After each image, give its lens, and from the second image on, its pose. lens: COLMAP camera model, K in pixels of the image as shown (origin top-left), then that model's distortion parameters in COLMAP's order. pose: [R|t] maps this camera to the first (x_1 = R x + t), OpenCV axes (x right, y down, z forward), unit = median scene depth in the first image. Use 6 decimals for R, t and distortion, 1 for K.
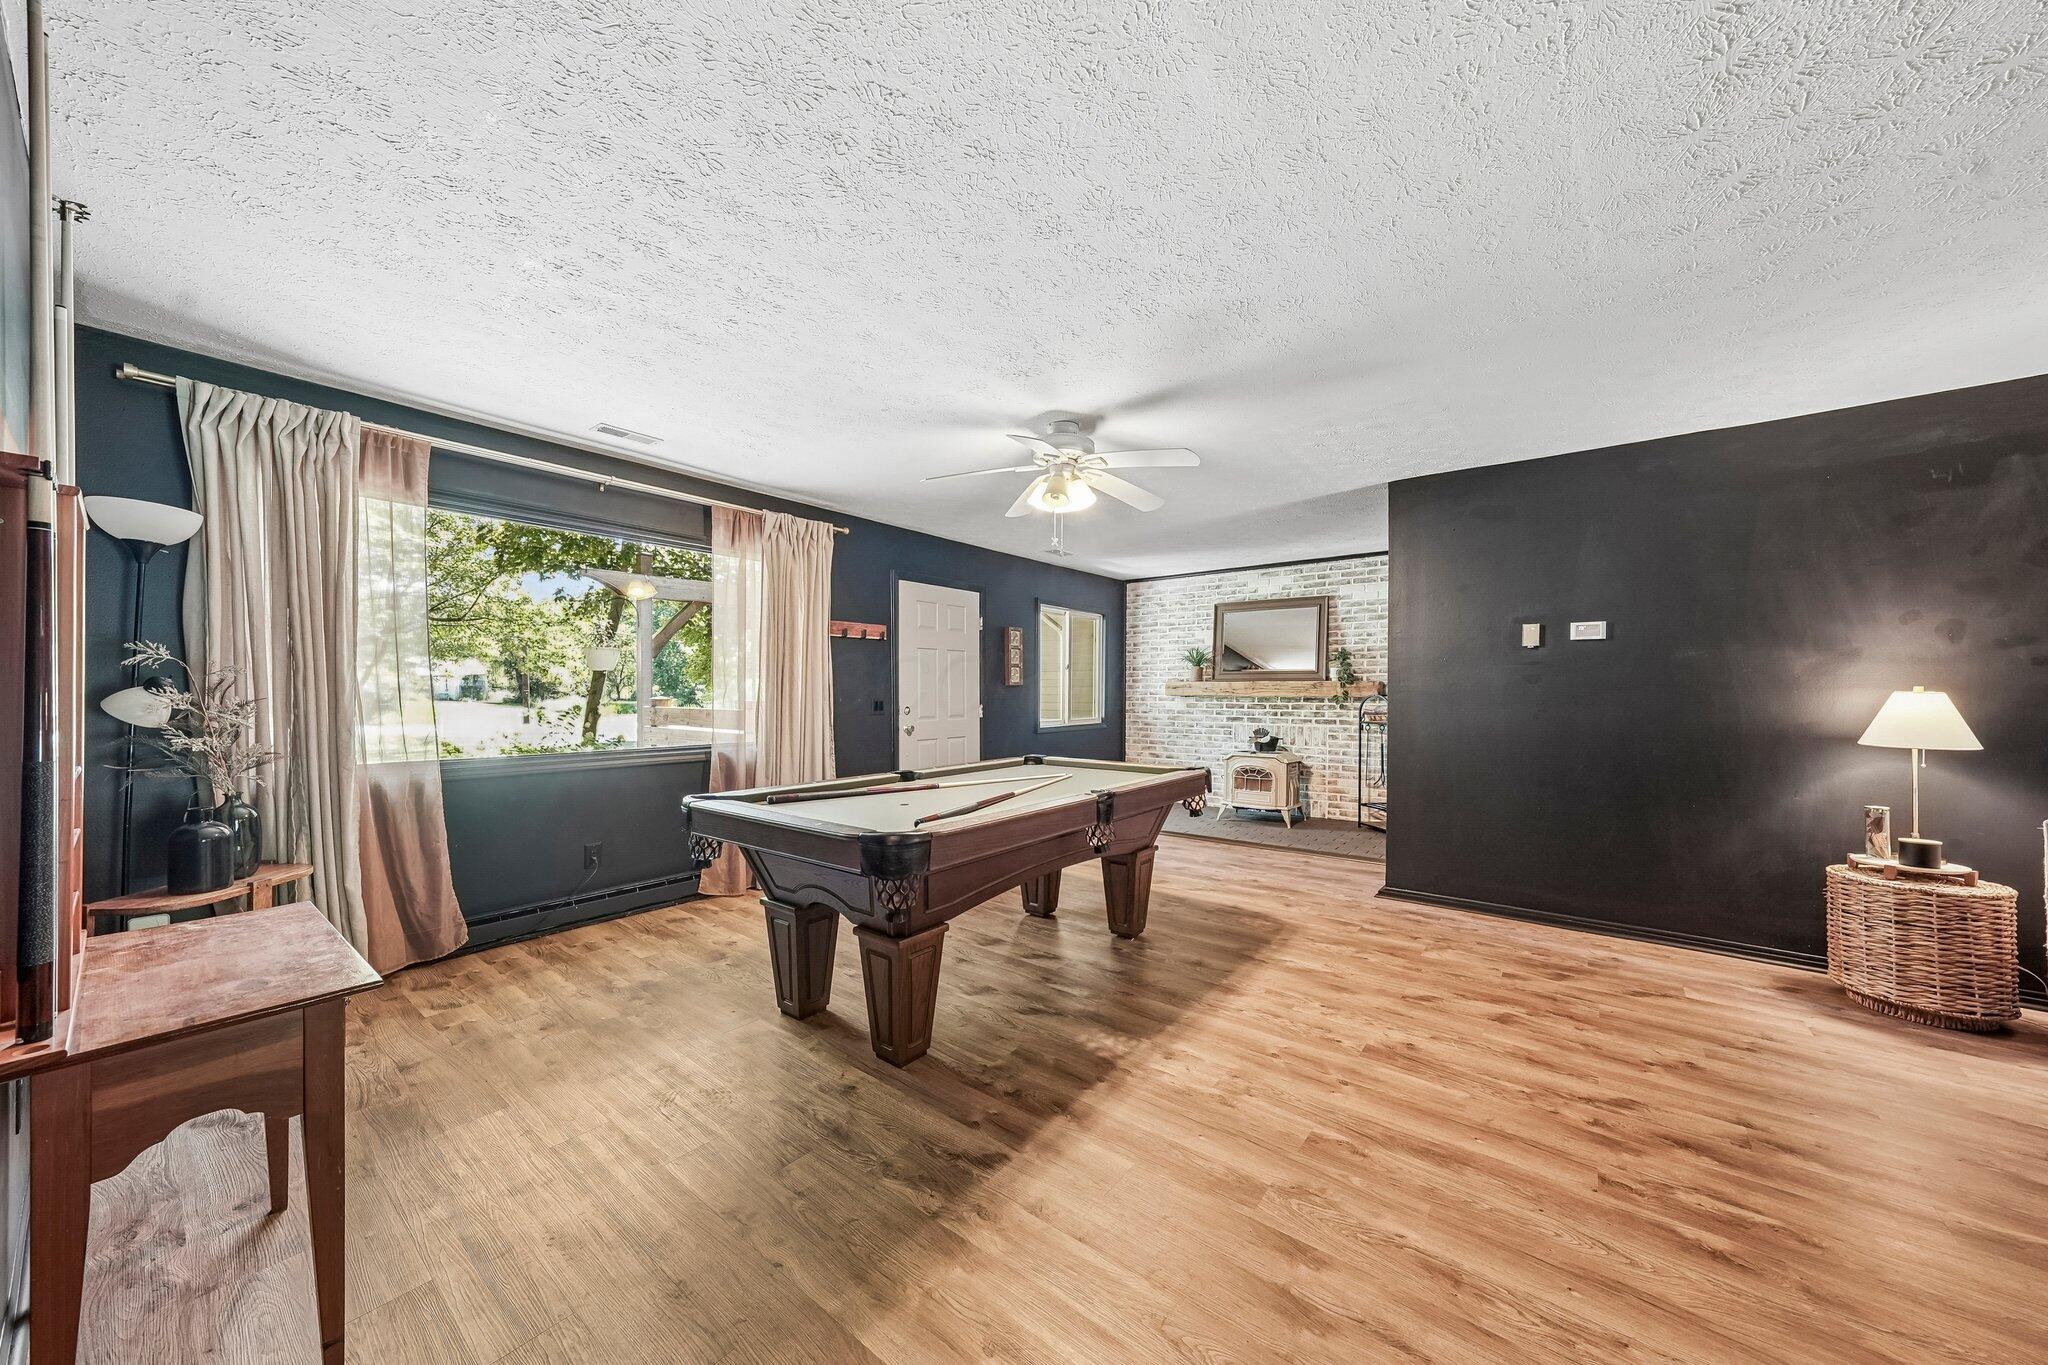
lens RADIAL K [[714.8, 0, 1053.1], [0, 714.8, 690.5], [0, 0, 1]] dist [0.007394, 0.000132]
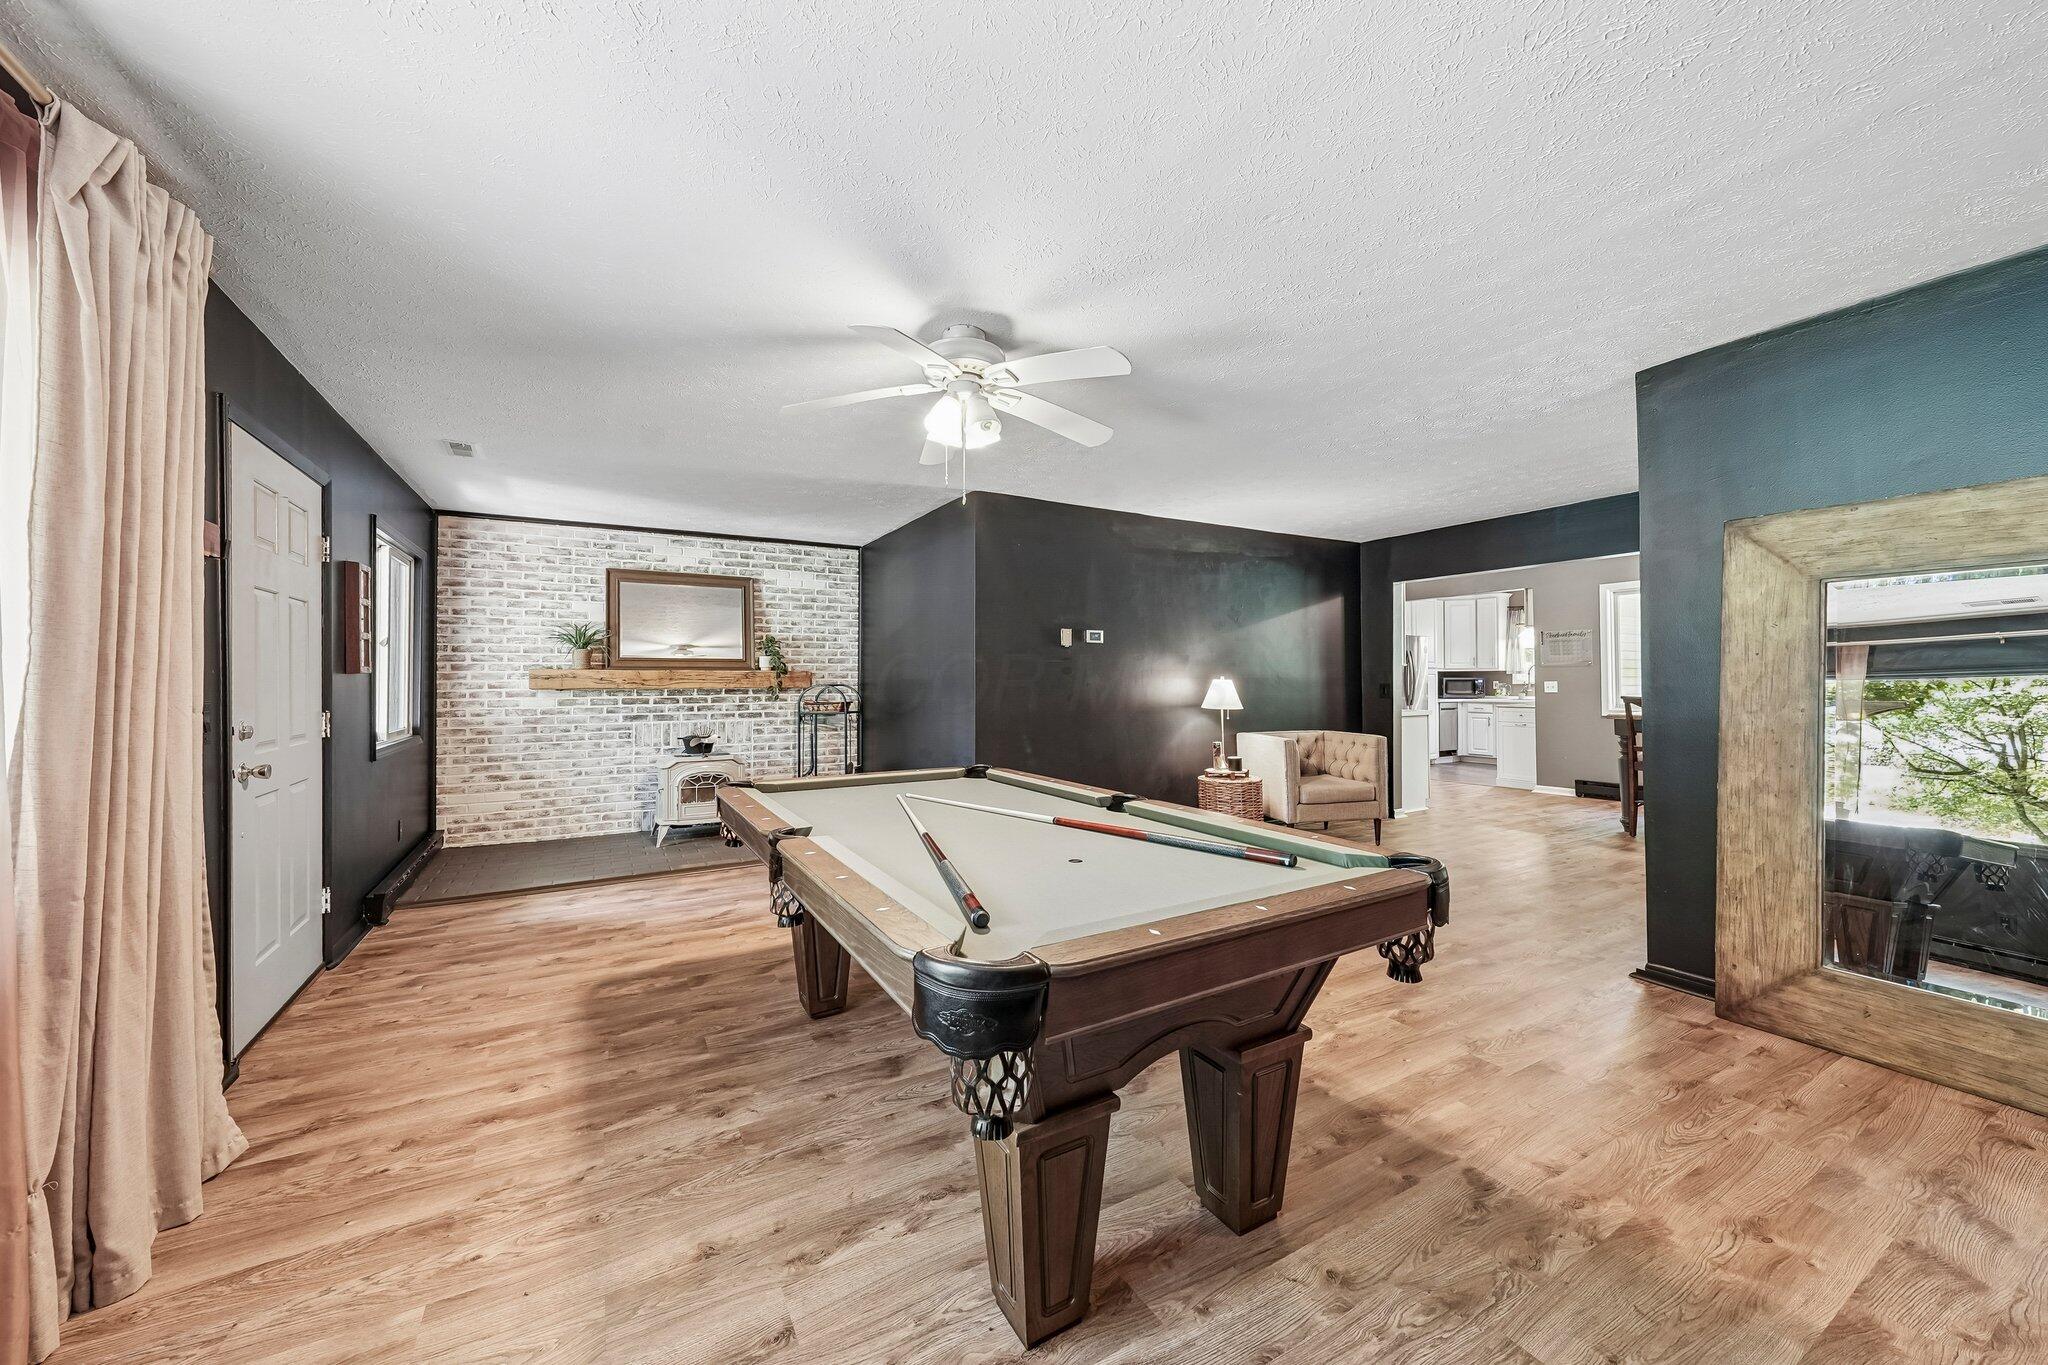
lens RADIAL K [[714.8, 0, 1023.7], [0, 714.8, 671.8], [0, 0, 1]] dist [0.007394, 0.000132]
pose [[0.401546, 0.006522, 0.915815, -0.625418], [0.004654, 0.999947, -0.009161, -0.003316], [-0.915827, 0.007941, 0.401495, 0.608997]]
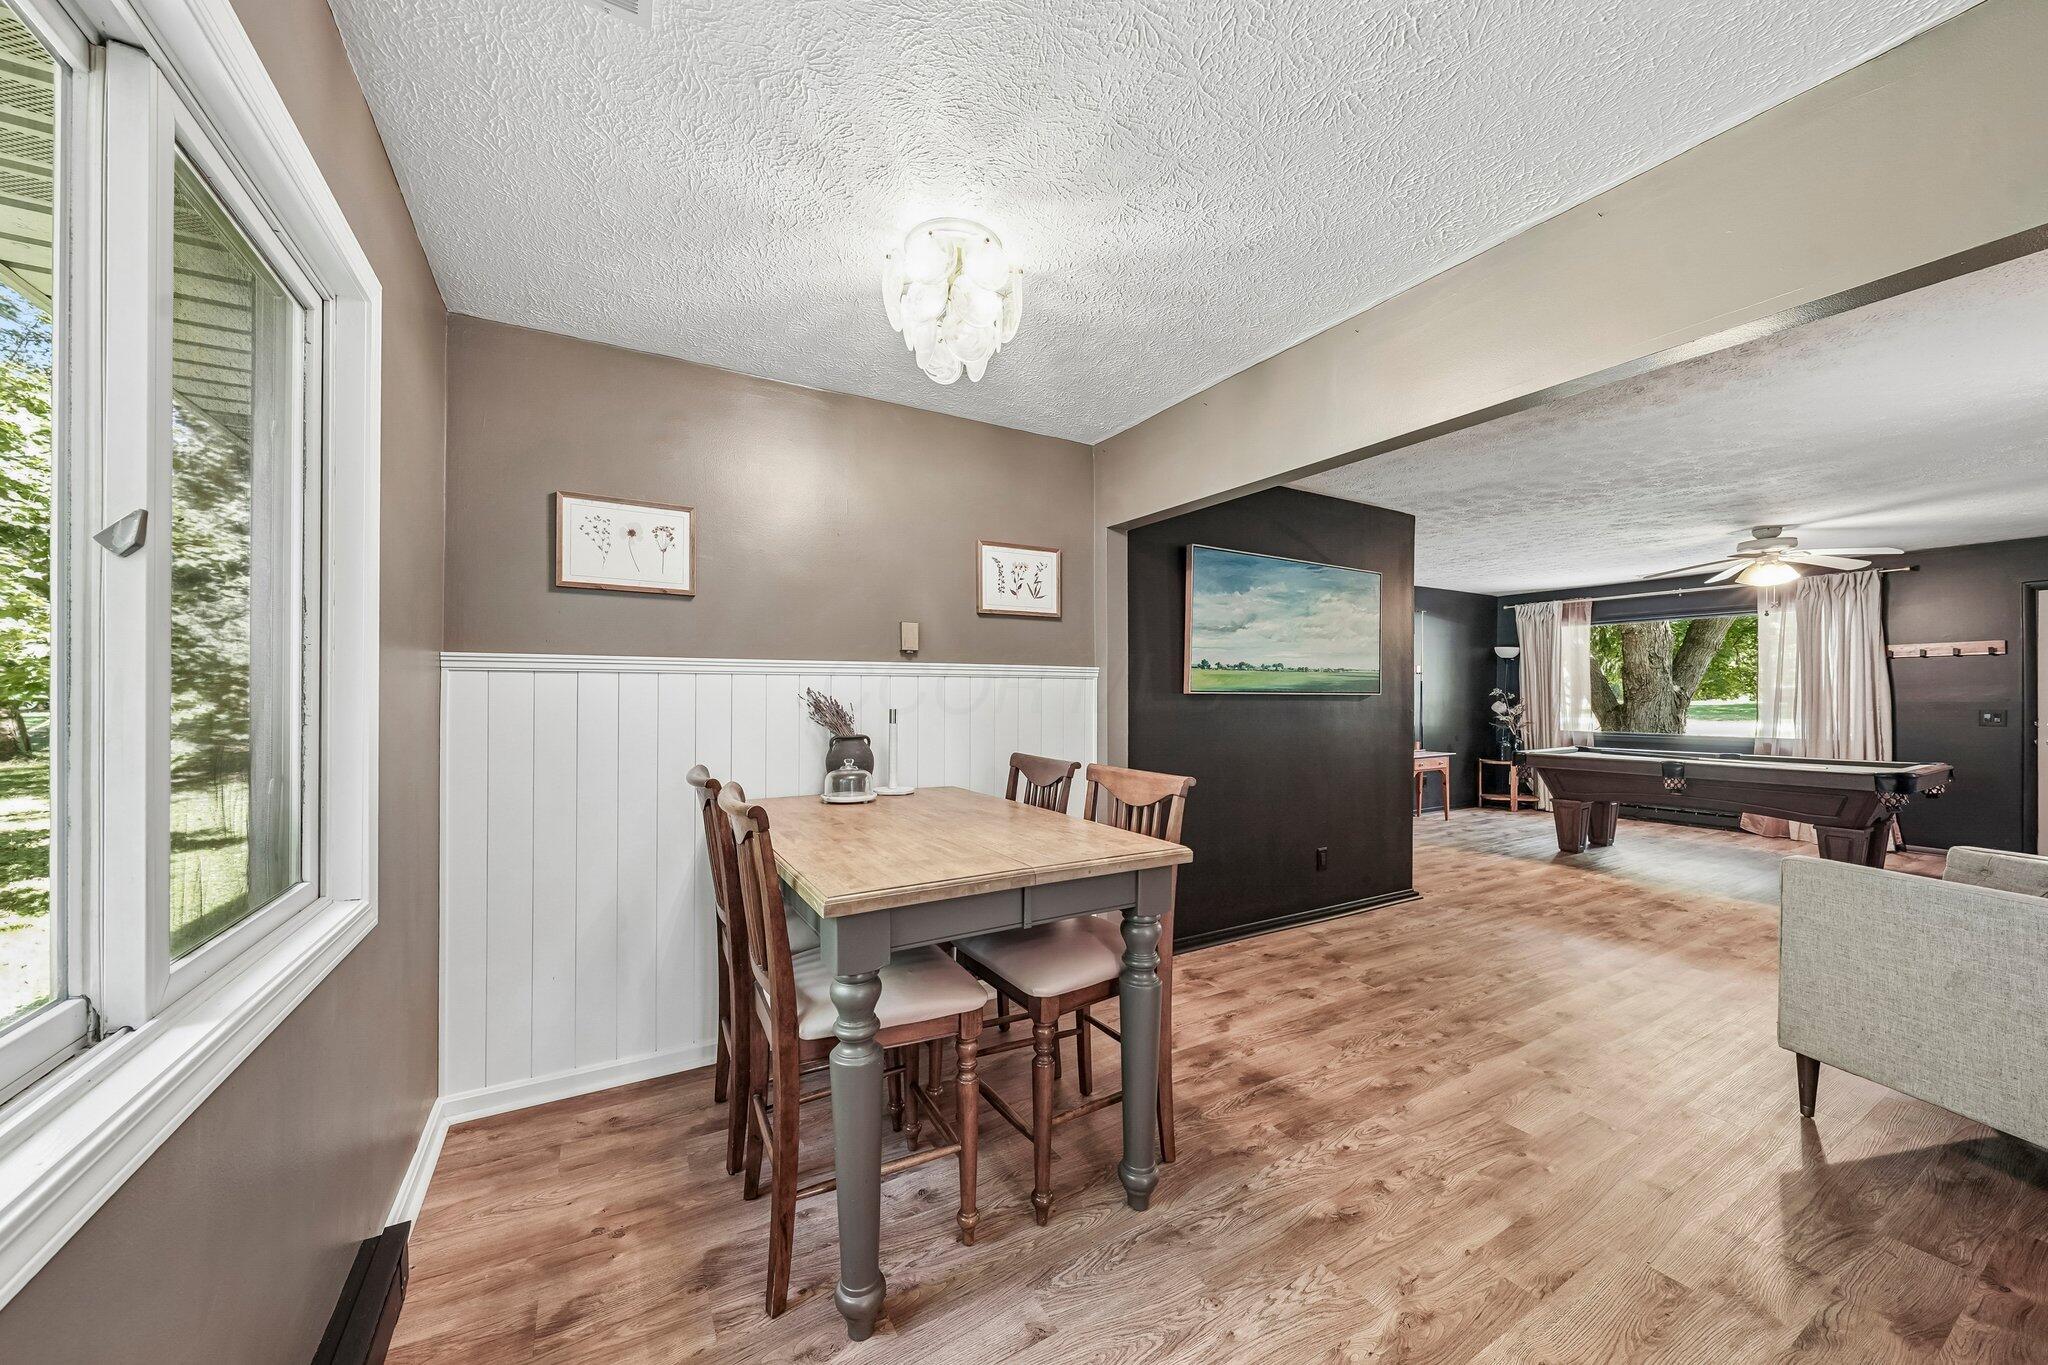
lens RADIAL K [[714.8, 0, 1033.8], [0, 714.8, 688.2], [0, 0, 1]] dist [0.007394, 0.000132]
pose [[-0.370669, -0.009068, -0.928721, 1.928894], [0.001884, 0.999943, -0.010515, -0.020652], [0.928763, -0.005648, -0.370631, 0.130178]]
